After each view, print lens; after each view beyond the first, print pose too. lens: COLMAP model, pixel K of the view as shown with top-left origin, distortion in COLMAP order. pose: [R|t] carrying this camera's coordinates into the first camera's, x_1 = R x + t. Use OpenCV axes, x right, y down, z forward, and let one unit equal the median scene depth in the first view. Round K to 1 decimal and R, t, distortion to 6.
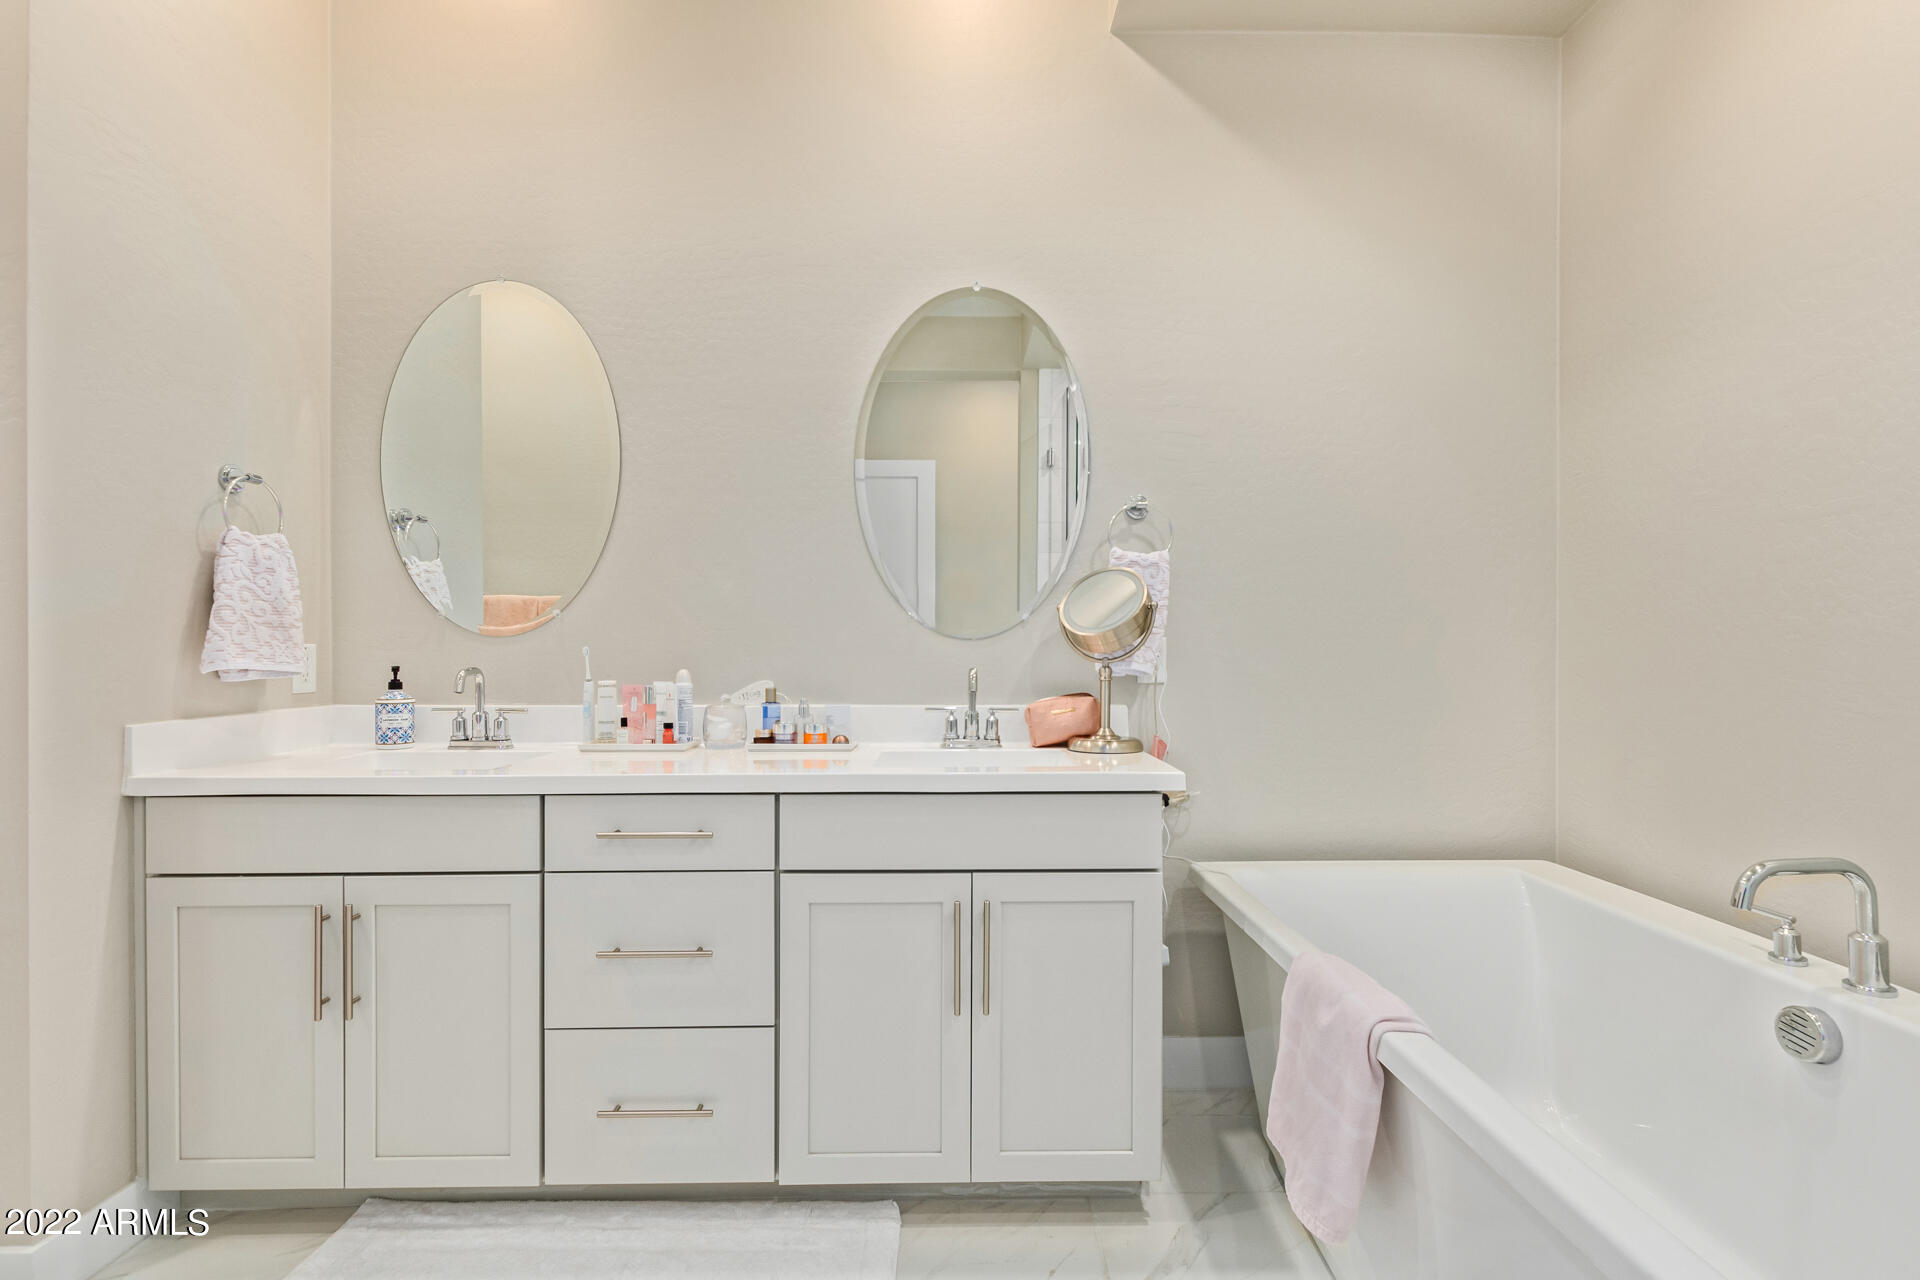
lens RADIAL K [[875.4, 0, 966.9], [0, 875.4, 643.7], [0, 0, 1]] dist [0.005650, -0.003108]
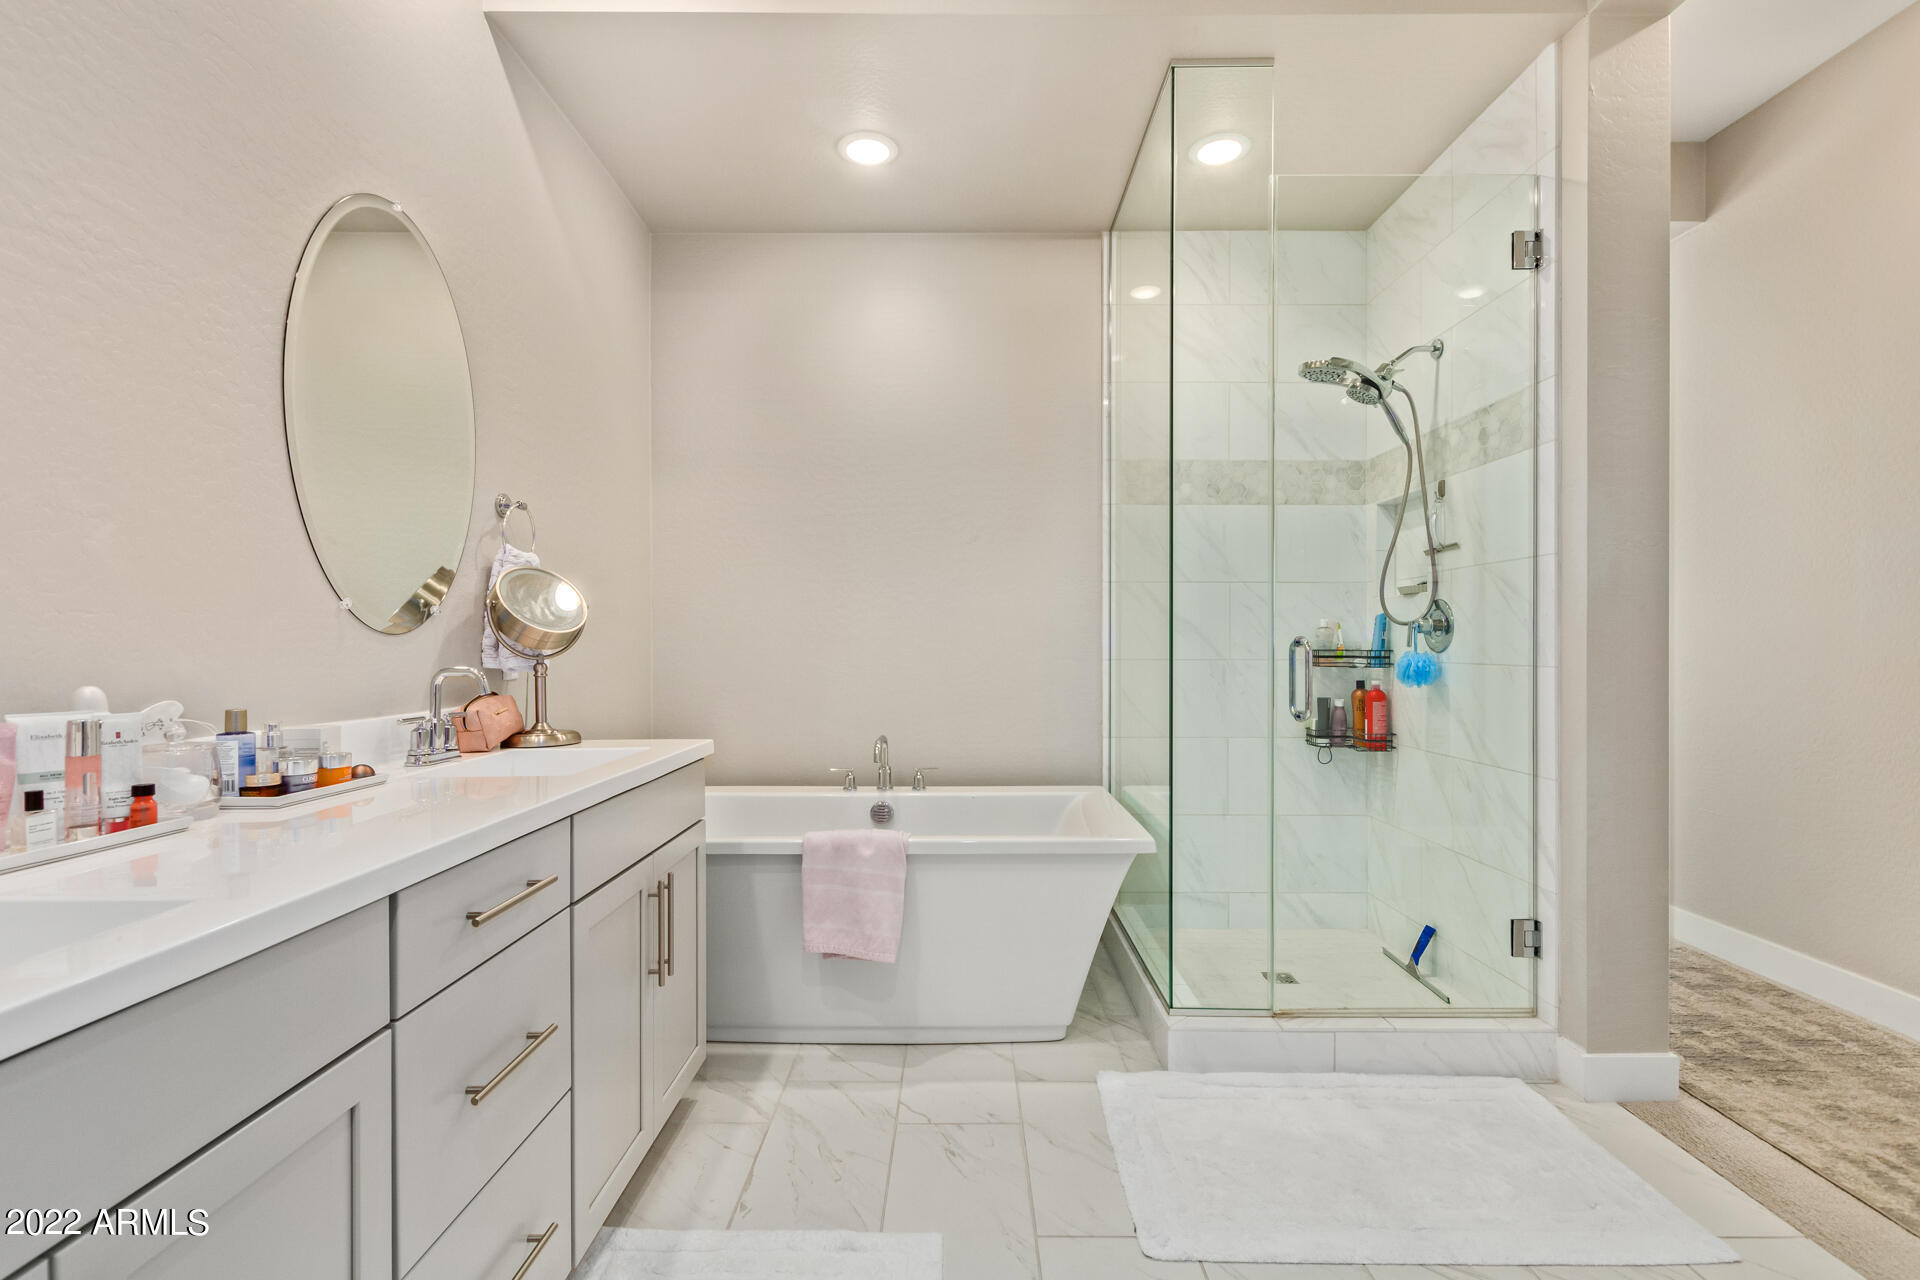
lens RADIAL K [[856.7, 0, 961.7], [0, 856.7, 647.0], [0, 0, 1]] dist [0.001693, -0.000153]
pose [[0.029091, -0.002945, 0.999572, -0.840152], [0.002726, 0.999992, 0.002867, 0.006103], [-0.999573, 0.002641, 0.029098, 0.482077]]
